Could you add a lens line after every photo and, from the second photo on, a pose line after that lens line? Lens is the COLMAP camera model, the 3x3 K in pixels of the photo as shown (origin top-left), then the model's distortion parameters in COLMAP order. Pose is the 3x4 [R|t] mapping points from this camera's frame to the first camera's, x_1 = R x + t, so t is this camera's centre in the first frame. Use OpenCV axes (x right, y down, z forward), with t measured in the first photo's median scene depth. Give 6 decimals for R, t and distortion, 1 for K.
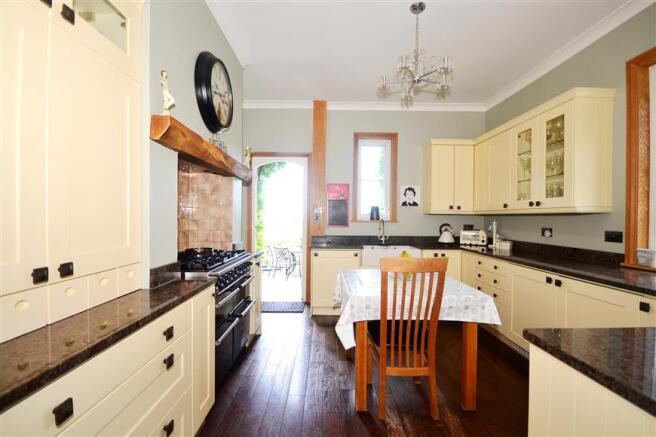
lens RADIAL K [[287.6, 0, 330.2], [0, 287.6, 220.1], [0, 0, 1]] dist [-0.003609, -0.006056]
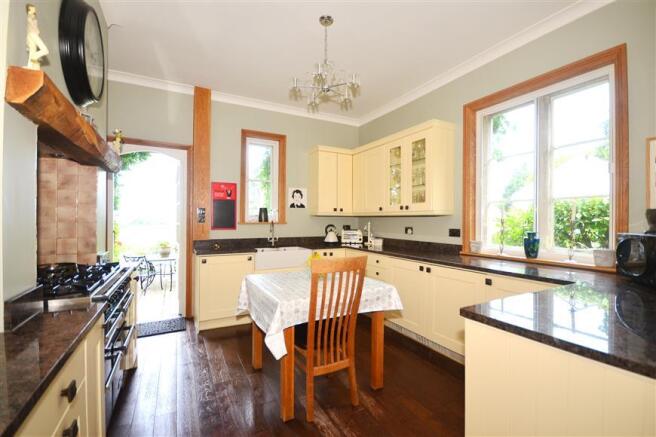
lens RADIAL K [[287.6, 0, 331.5], [0, 287.6, 219.7], [0, 0, 1]] dist [-0.003609, -0.006056]
pose [[0.886648, -0.005340, 0.462414, -0.152488], [0.007846, 0.999963, -0.003497, -0.003149], [-0.462378, 0.006728, 0.886657, 0.052959]]
